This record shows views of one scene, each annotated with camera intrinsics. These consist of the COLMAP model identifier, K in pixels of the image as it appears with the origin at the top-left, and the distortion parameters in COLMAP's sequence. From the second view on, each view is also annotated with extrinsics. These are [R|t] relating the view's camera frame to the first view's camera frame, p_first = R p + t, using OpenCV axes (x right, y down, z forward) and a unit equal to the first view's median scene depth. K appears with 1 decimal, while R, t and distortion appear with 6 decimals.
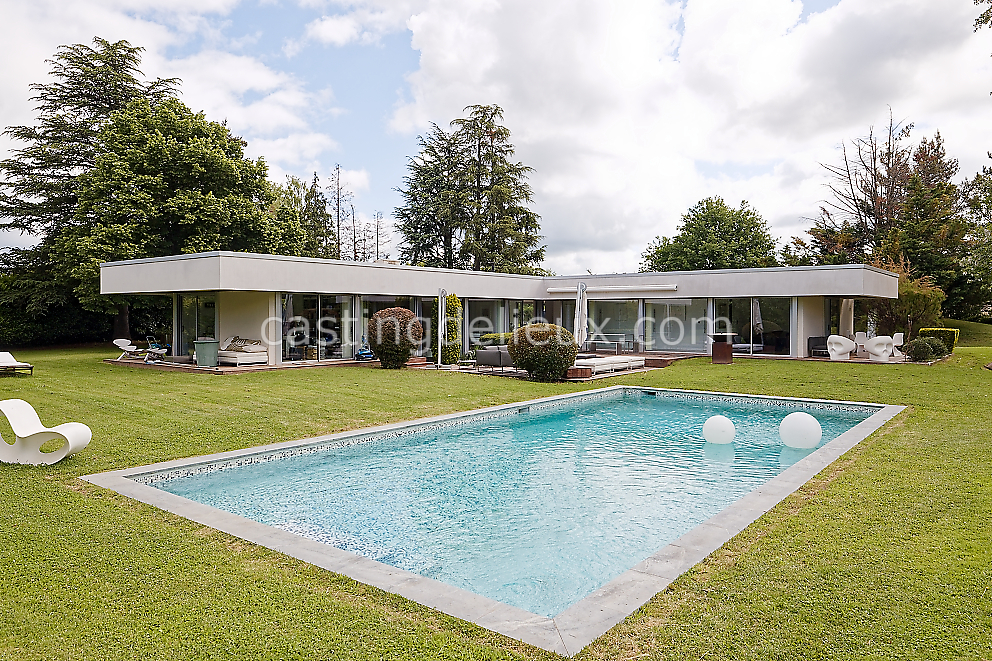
lens RADIAL K [[680.5, 0, 493.3], [0, 680.5, 314.5], [0, 0, 1]] dist [-0.000675, -0.000975]
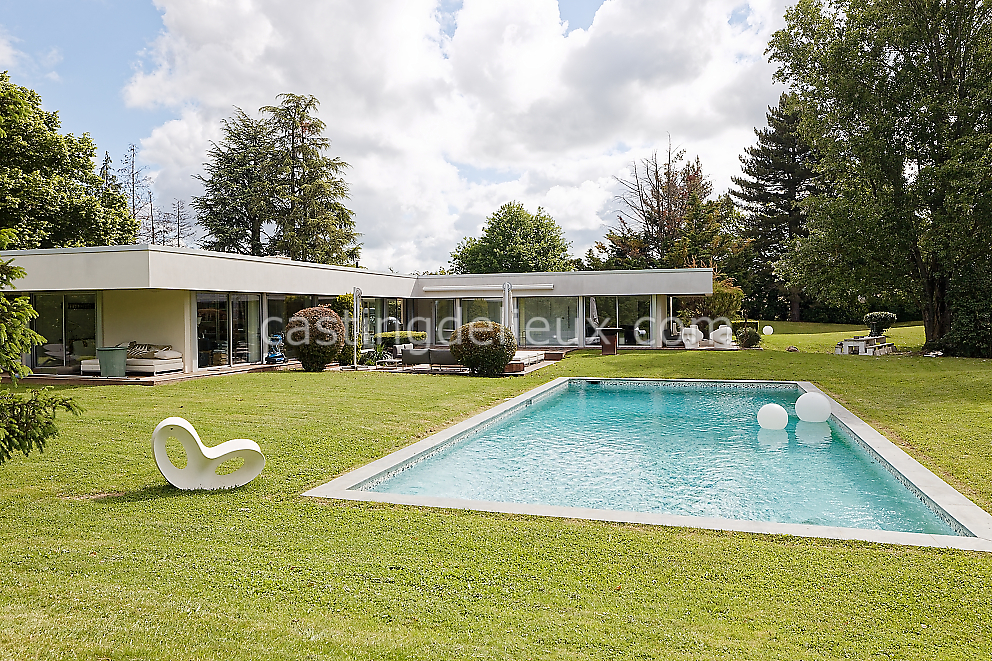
lens RADIAL K [[681.4, 0, 502.5], [0, 681.4, 307.3], [0, 0, 1]] dist [-0.000134, 0.001087]
pose [[0.931321, -0.007556, 0.364120, -0.098800], [0.010130, 0.999935, -0.005161, -0.000956], [-0.364057, 0.008495, 0.931338, 0.005944]]
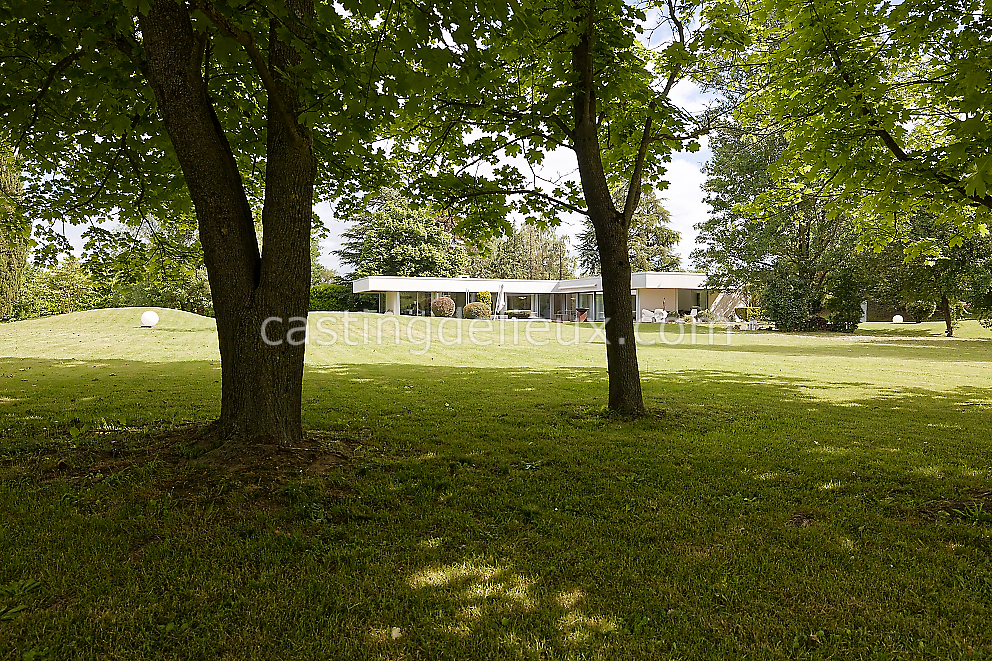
lens RADIAL K [[659.6, 0, 495.6], [0, 659.6, 318.7], [0, 0, 1]] dist [0.001013, 0.001747]
pose [[0.851988, 0.007041, -0.523514, 0.473647], [-0.002408, 0.999952, 0.009531, 0.016421], [0.523556, -0.006859, 0.851964, -0.329776]]
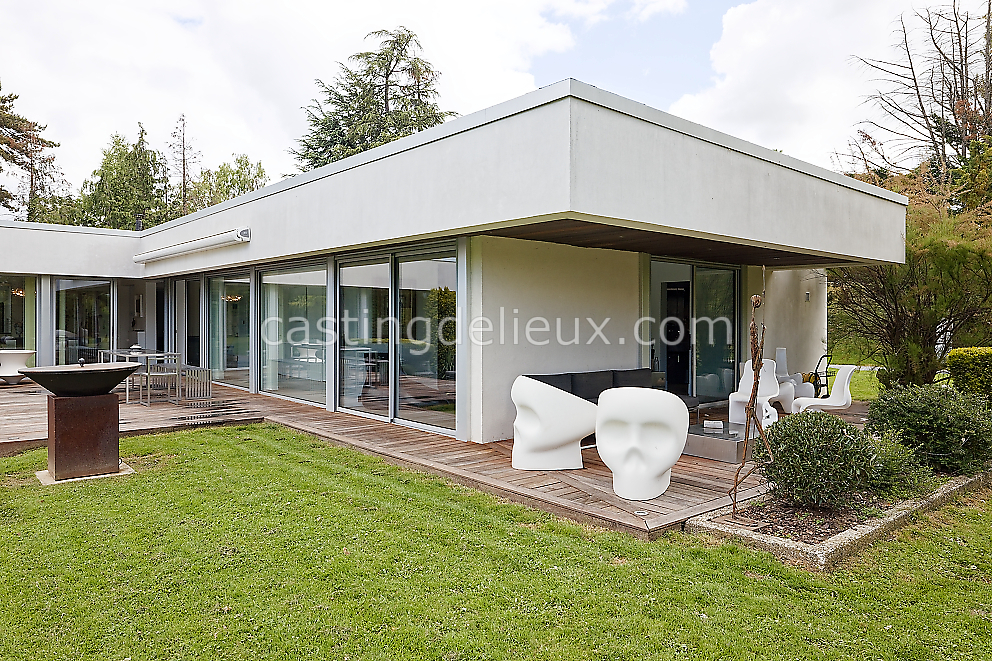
lens RADIAL K [[659.6, 0, 495.6], [0, 659.6, 318.7], [0, 0, 1]] dist [0.001013, 0.001747]
pose [[0.983359, 0.002797, -0.181653, 0.231299], [-0.001970, 0.999987, 0.004732, 0.002228], [0.181664, -0.004295, 0.983351, 0.318458]]
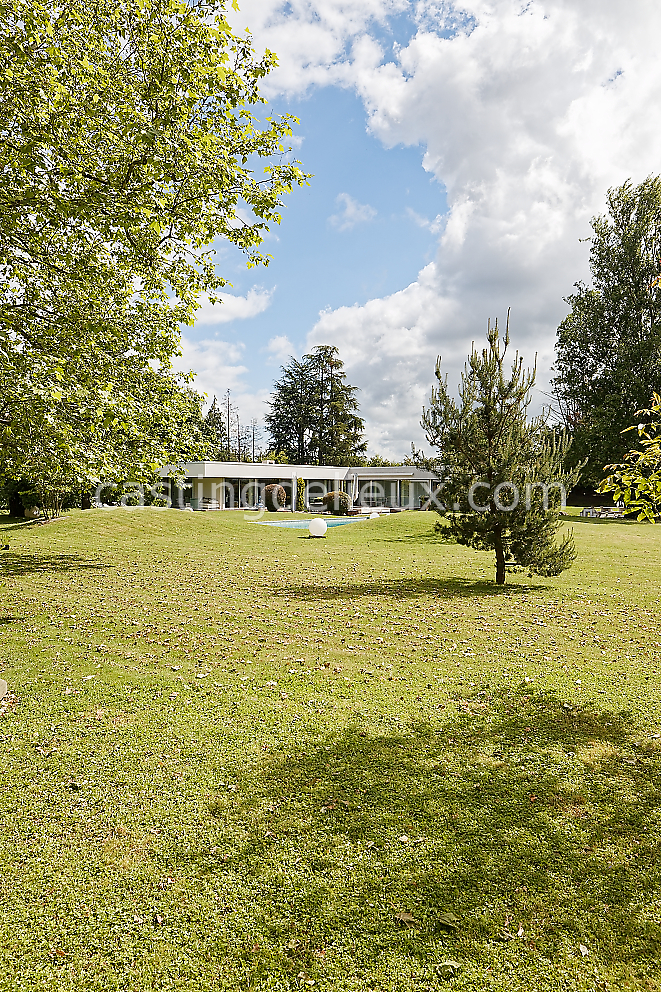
lens RADIAL K [[680.5, 0, 330.5], [0, 680.5, 496.0], [0, 0, 1]] dist [-0.000675, -0.000975]
pose [[0.999675, 0.003178, -0.025301, 0.036078], [-0.002940, 0.999951, 0.009451, 0.003946], [0.025329, -0.009374, 0.999635, -0.483930]]
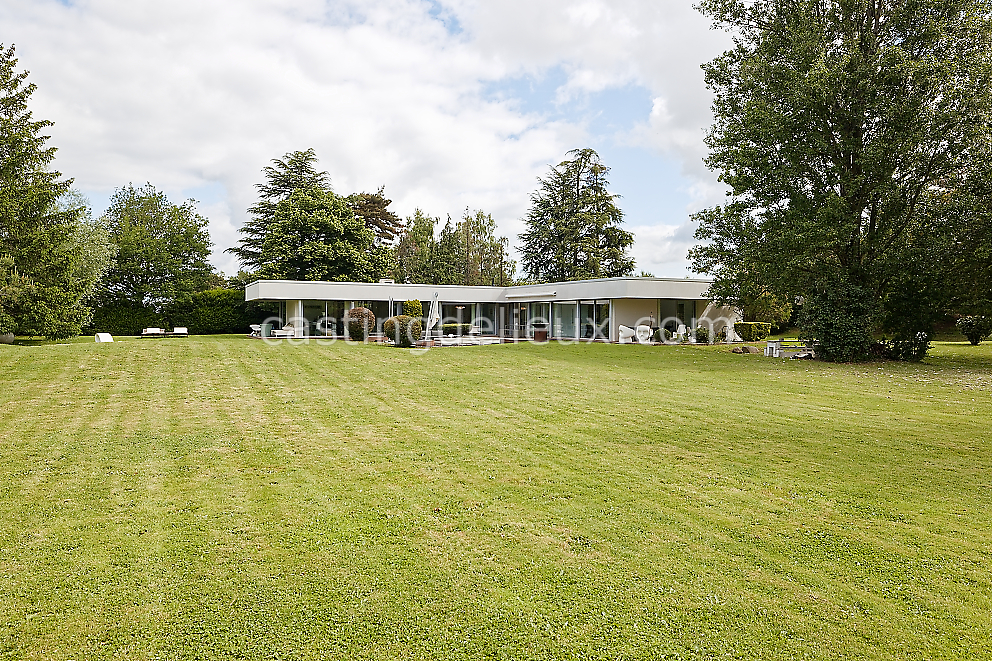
lens RADIAL K [[640.0, 0, 496.0], [0, 640.0, 330.5], [0, 0, 1]] dist [-0.002405, -0.000480]
pose [[0.902415, 0.012647, -0.430681, 0.365204], [-0.003469, 0.999750, 0.022090, 0.004859], [0.430853, -0.018440, 0.902234, -0.151925]]
